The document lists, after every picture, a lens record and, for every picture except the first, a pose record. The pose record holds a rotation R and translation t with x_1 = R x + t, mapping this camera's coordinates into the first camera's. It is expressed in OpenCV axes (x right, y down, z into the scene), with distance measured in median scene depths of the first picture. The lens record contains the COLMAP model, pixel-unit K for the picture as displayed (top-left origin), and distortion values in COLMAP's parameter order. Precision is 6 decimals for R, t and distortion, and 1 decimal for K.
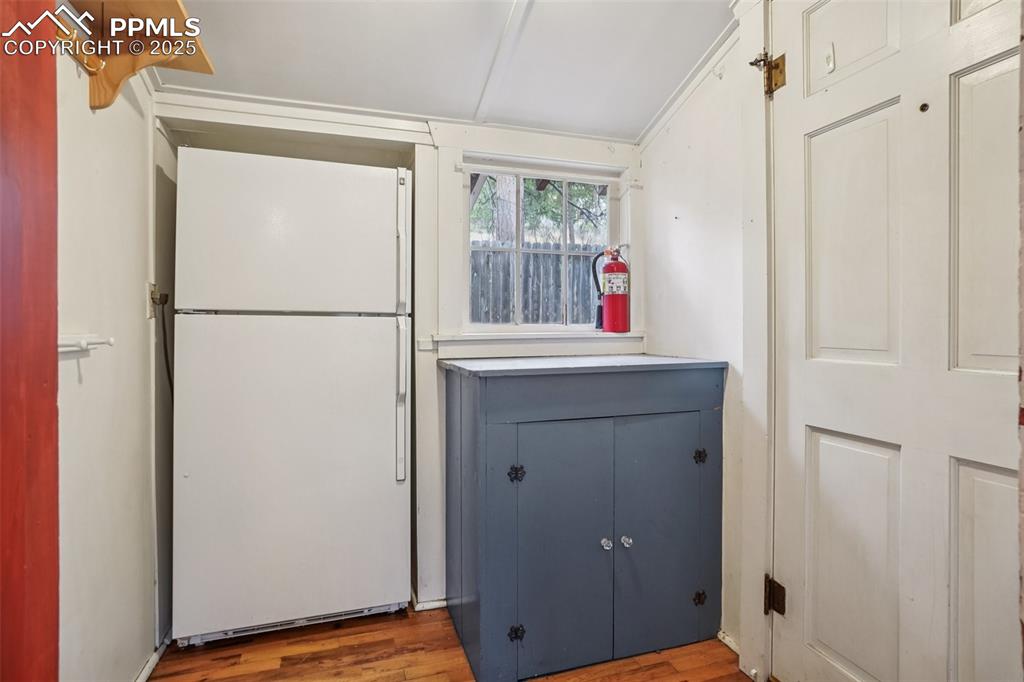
lens RADIAL K [[532.9, 0, 510.3], [0, 532.9, 341.8], [0, 0, 1]] dist [-0.034990, 0.016295]
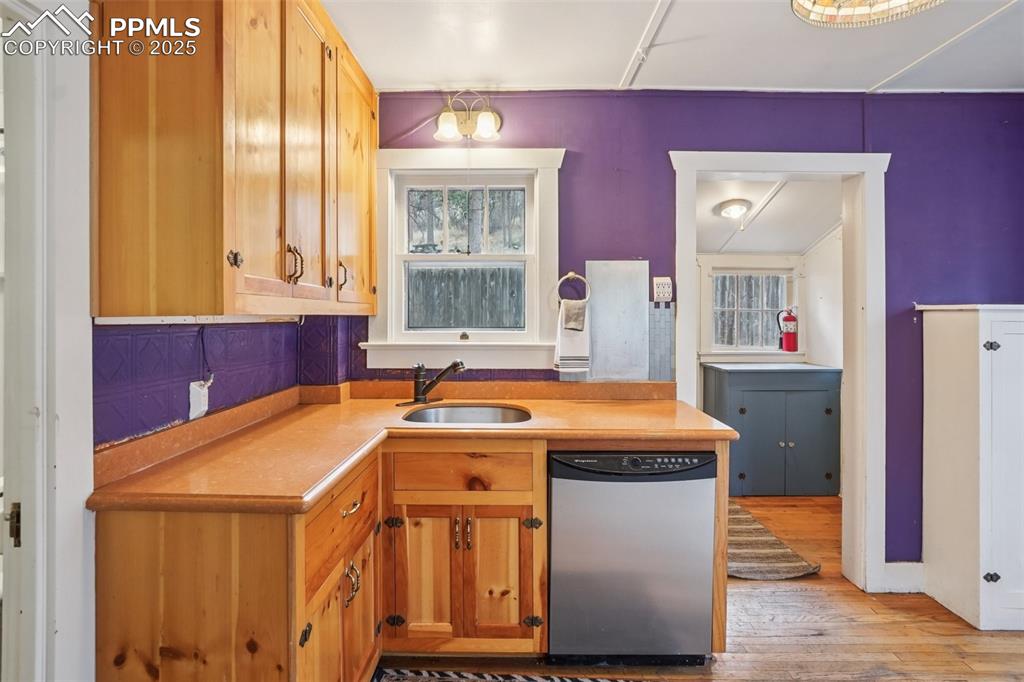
lens RADIAL K [[532.9, 0, 509.4], [0, 532.9, 309.0], [0, 0, 1]] dist [-0.034990, 0.016295]
pose [[0.947246, 0.007287, -0.320426, -0.163034], [-0.018931, 0.999268, -0.033240, -0.090260], [0.319949, 0.037553, 0.946690, -1.215353]]
